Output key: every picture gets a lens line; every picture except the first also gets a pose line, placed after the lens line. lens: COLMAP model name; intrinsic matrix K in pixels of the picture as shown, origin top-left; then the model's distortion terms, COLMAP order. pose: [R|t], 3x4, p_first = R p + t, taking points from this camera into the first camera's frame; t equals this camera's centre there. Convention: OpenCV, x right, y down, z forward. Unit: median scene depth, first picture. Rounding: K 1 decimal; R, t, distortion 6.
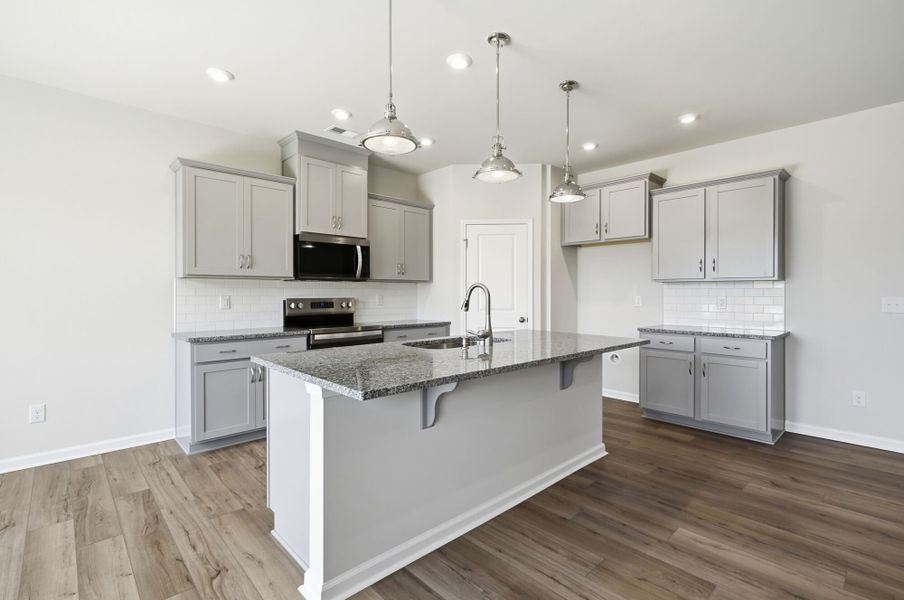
lens RADIAL K [[418.3, 0, 453.9], [0, 418.3, 293.8], [0, 0, 1]] dist [-0.000318, -0.000265]
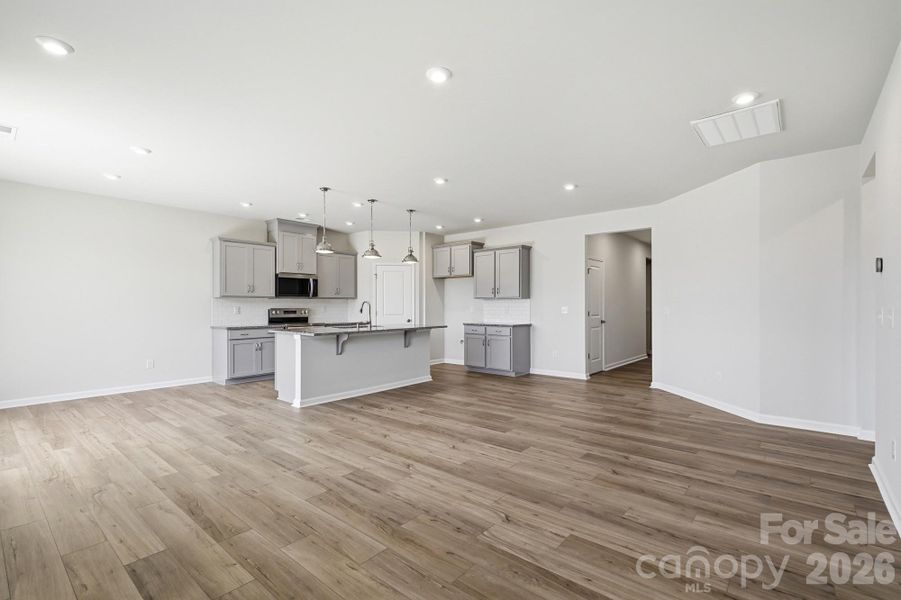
lens RADIAL K [[412.8, 0, 455.0], [0, 412.8, 300.2], [0, 0, 1]] dist [0.002493, -0.000649]
pose [[0.993201, -0.000874, 0.116408, 0.202624], [0.002414, 0.999911, -0.013086, 0.001611], [-0.116387, 0.013278, 0.993115, -0.948623]]
